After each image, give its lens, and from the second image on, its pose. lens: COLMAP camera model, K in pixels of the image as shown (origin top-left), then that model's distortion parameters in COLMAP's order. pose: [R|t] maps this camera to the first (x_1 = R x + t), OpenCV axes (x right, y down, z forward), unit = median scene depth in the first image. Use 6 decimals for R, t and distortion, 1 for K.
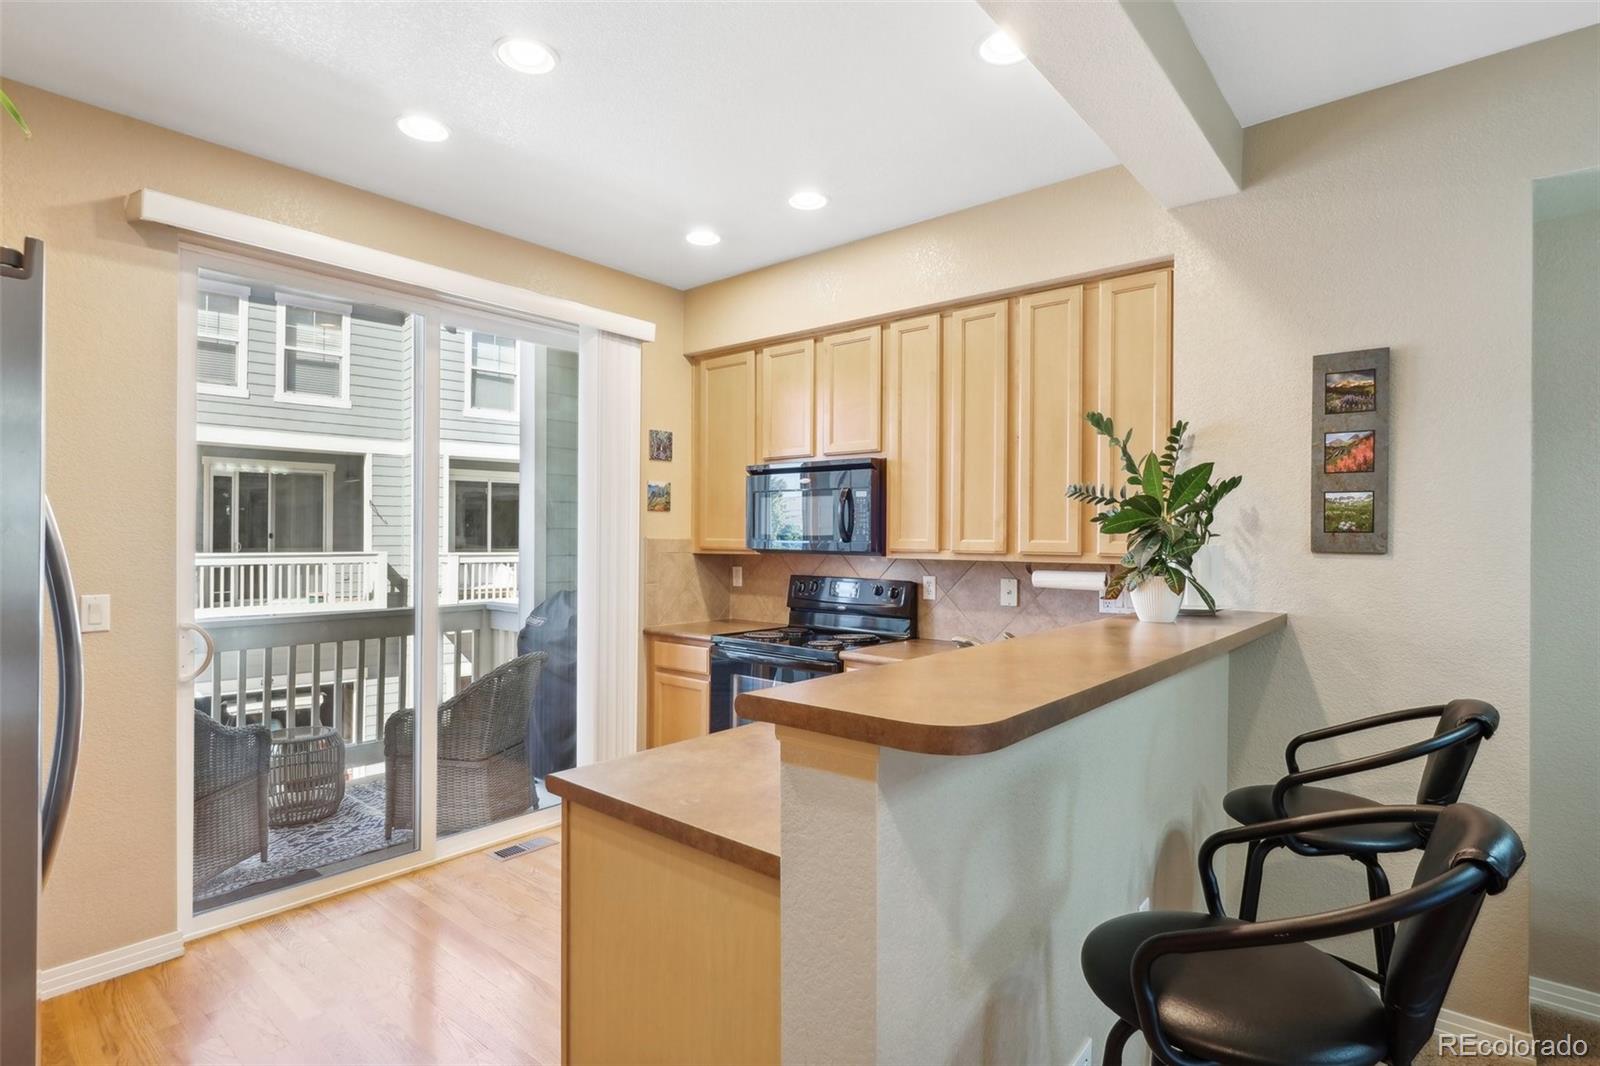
lens RADIAL K [[789.1, 0, 784.1], [0, 789.1, 525.7], [0, 0, 1]] dist [0.000108, 0.000136]
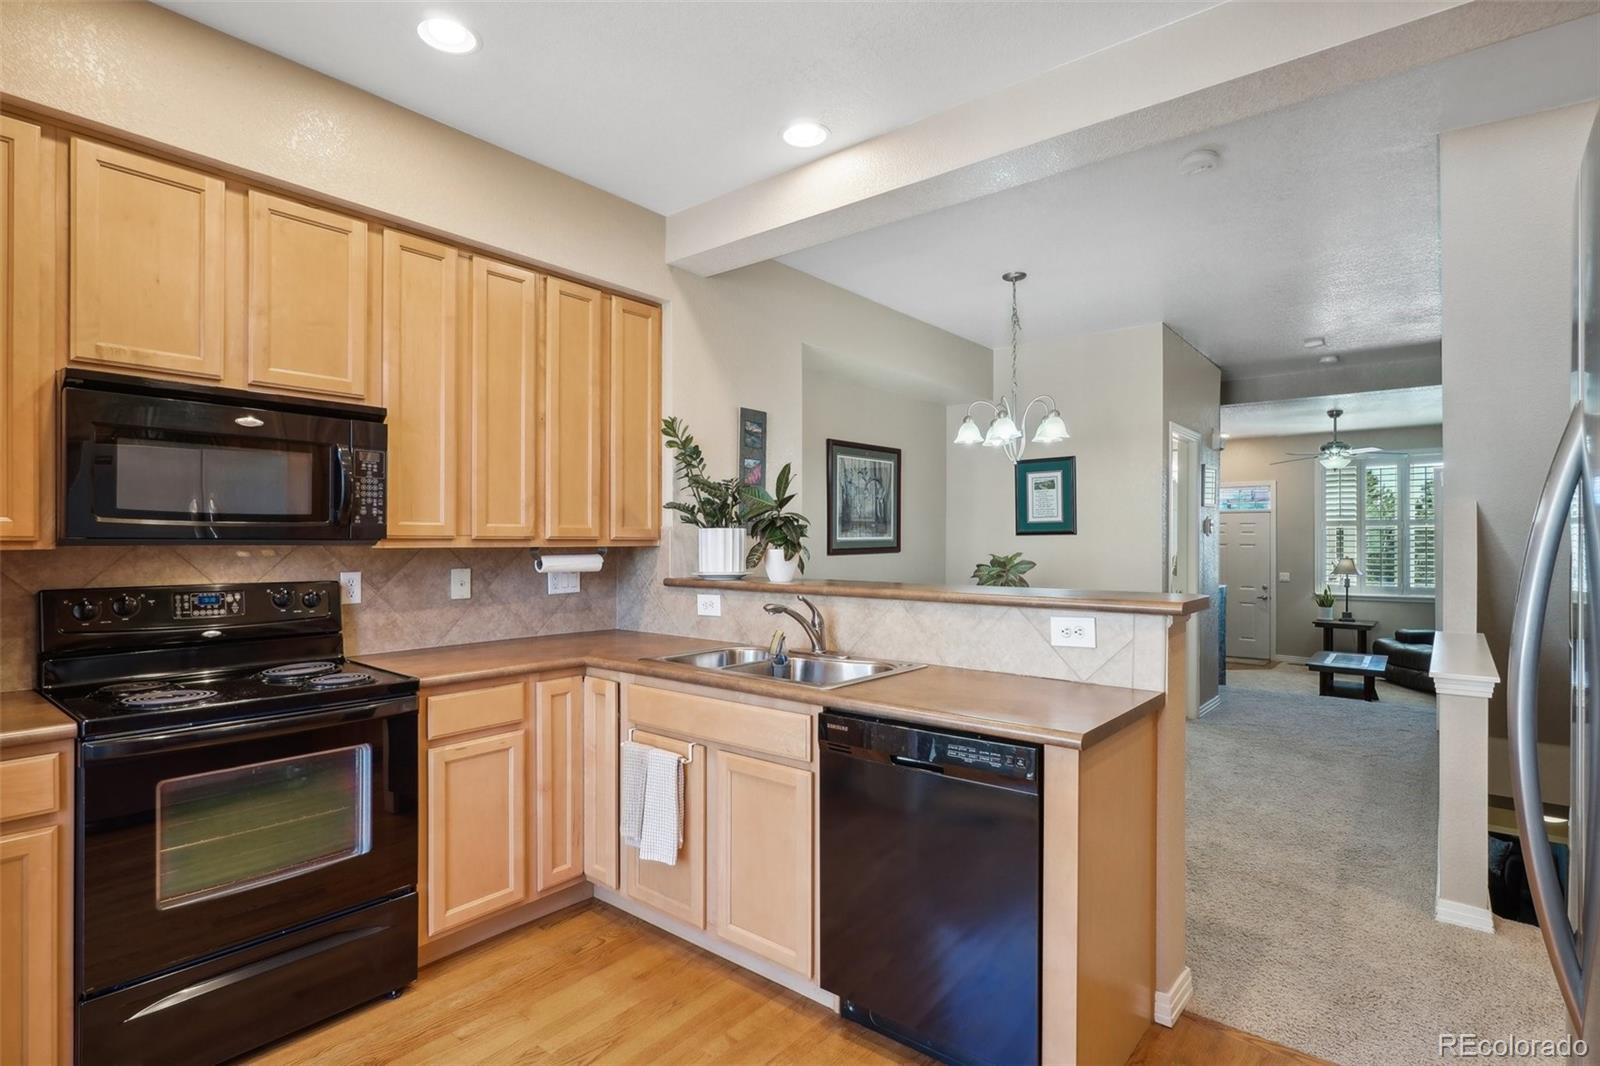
lens RADIAL K [[794.4, 0, 795.1], [0, 794.4, 539.6], [0, 0, 1]] dist [-0.000123, 0.000603]
pose [[-0.015399, -0.006606, 0.999860, -0.583350], [-0.014941, 0.999868, 0.006376, 0.021791], [-0.999770, -0.014841, -0.015496, 0.597036]]
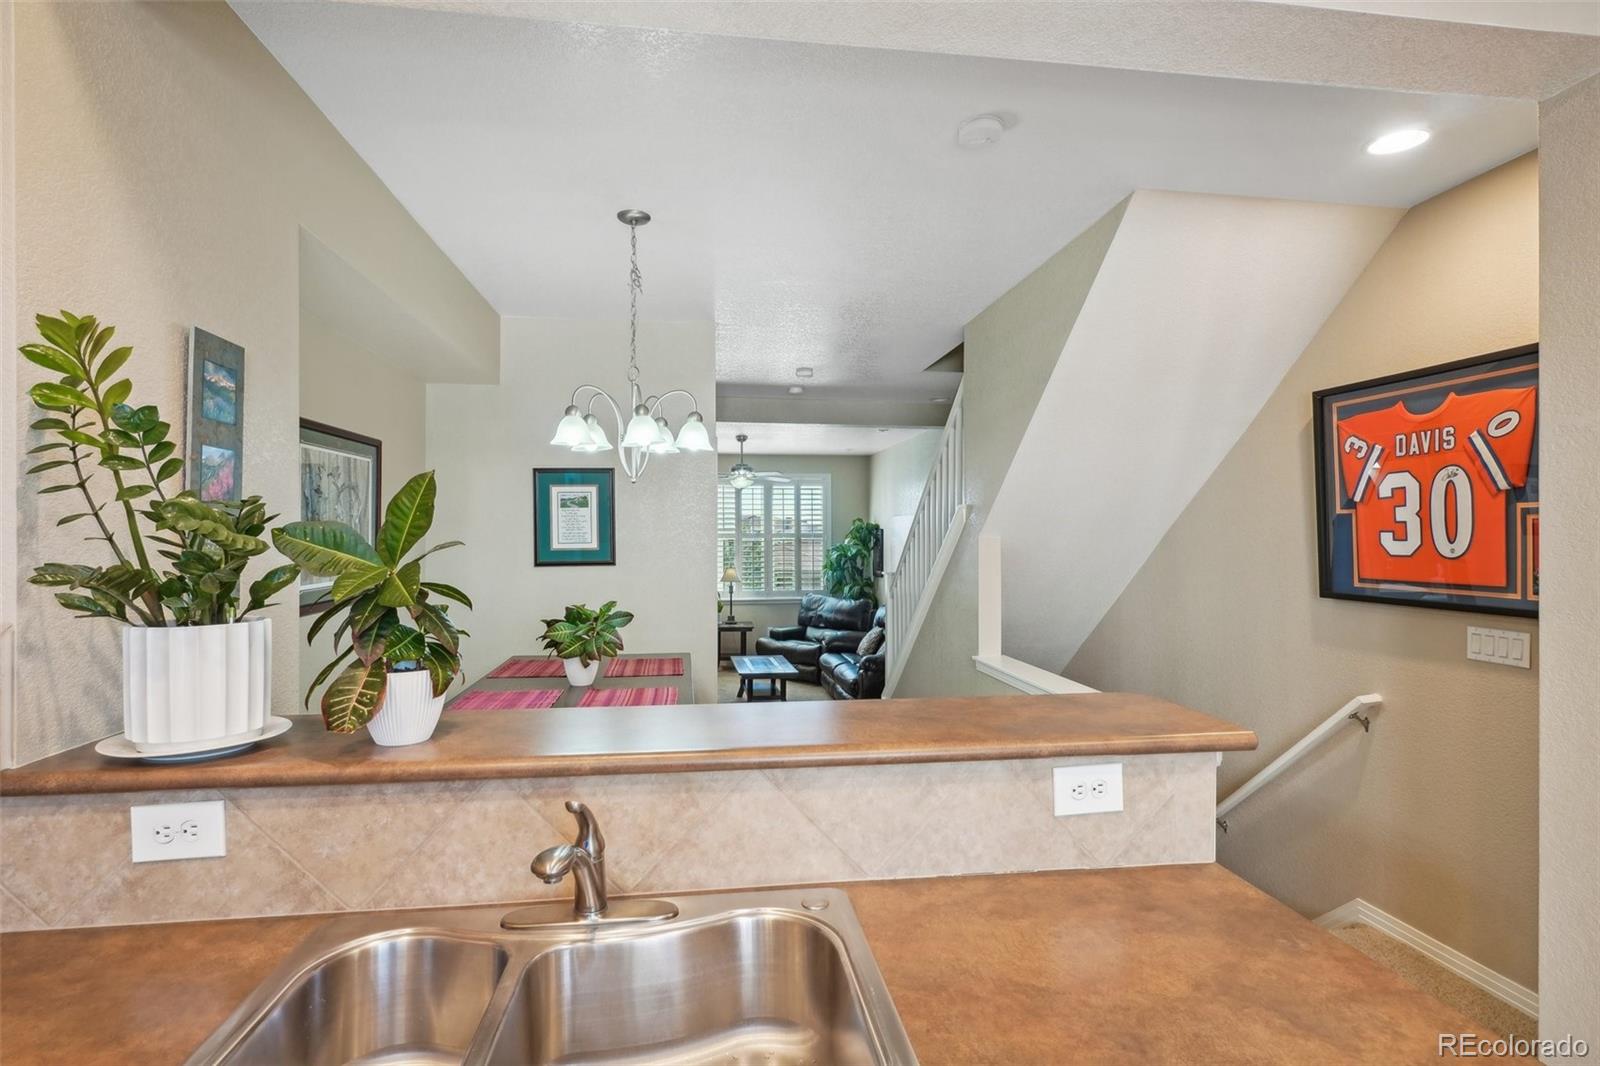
lens RADIAL K [[794.4, 0, 795.1], [0, 794.4, 539.6], [0, 0, 1]] dist [-0.000123, 0.000603]
pose [[-0.739846, -0.006678, 0.672744, -0.108904], [-0.012589, 0.999913, -0.003919, -0.024071], [-0.672659, -0.011369, -0.739865, 0.754670]]
